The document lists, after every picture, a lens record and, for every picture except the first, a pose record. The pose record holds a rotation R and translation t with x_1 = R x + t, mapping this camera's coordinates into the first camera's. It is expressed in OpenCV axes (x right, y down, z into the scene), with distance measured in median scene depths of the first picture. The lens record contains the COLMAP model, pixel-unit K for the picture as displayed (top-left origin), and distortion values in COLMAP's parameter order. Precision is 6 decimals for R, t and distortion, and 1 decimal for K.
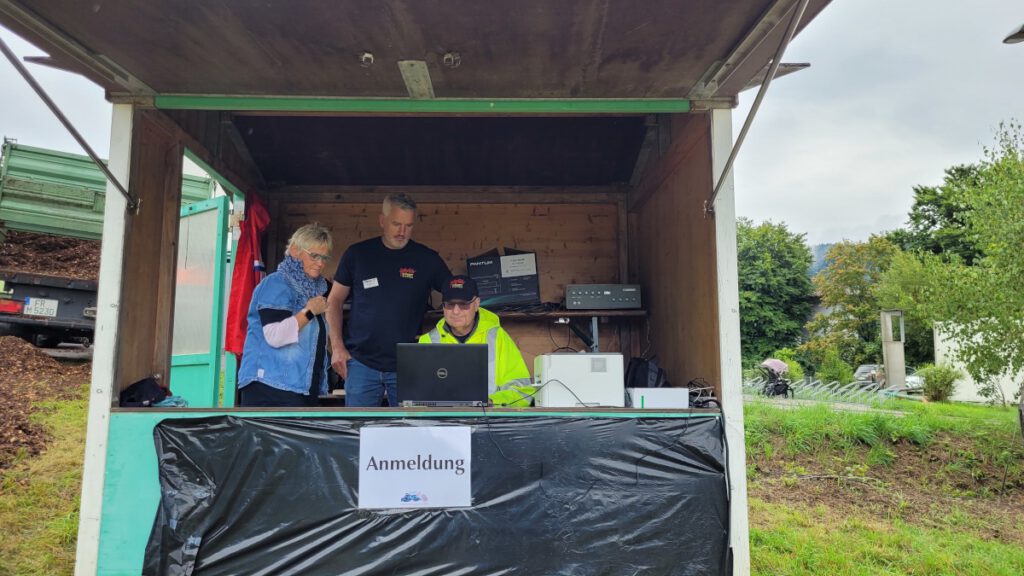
lens RADIAL K [[800.8, 0, 511.5], [0, 800.8, 290.8], [0, 0, 1]] dist [0.005710, 0.002981]
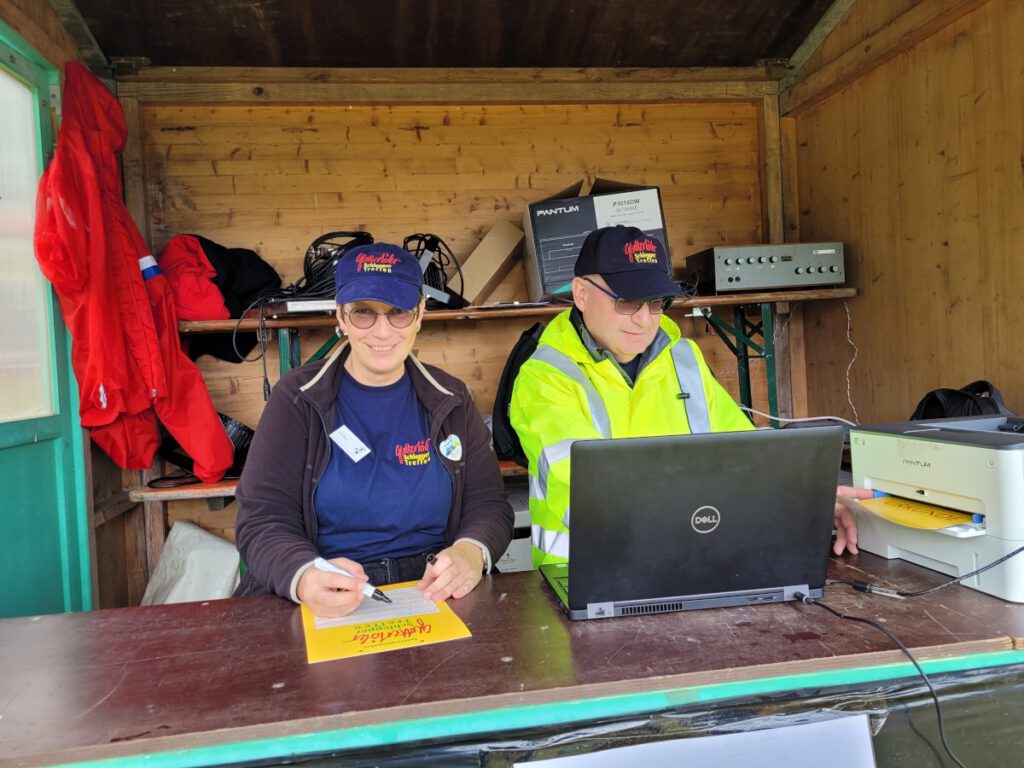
lens RADIAL K [[776.1, 0, 513.5], [0, 776.1, 375.4], [0, 0, 1]] dist [0.038423, -0.022147]
pose [[0.989036, -0.055705, 0.136764, -0.132012], [0.034881, 0.988042, 0.150186, -0.004792], [-0.143495, -0.143769, 0.979153, 0.449575]]
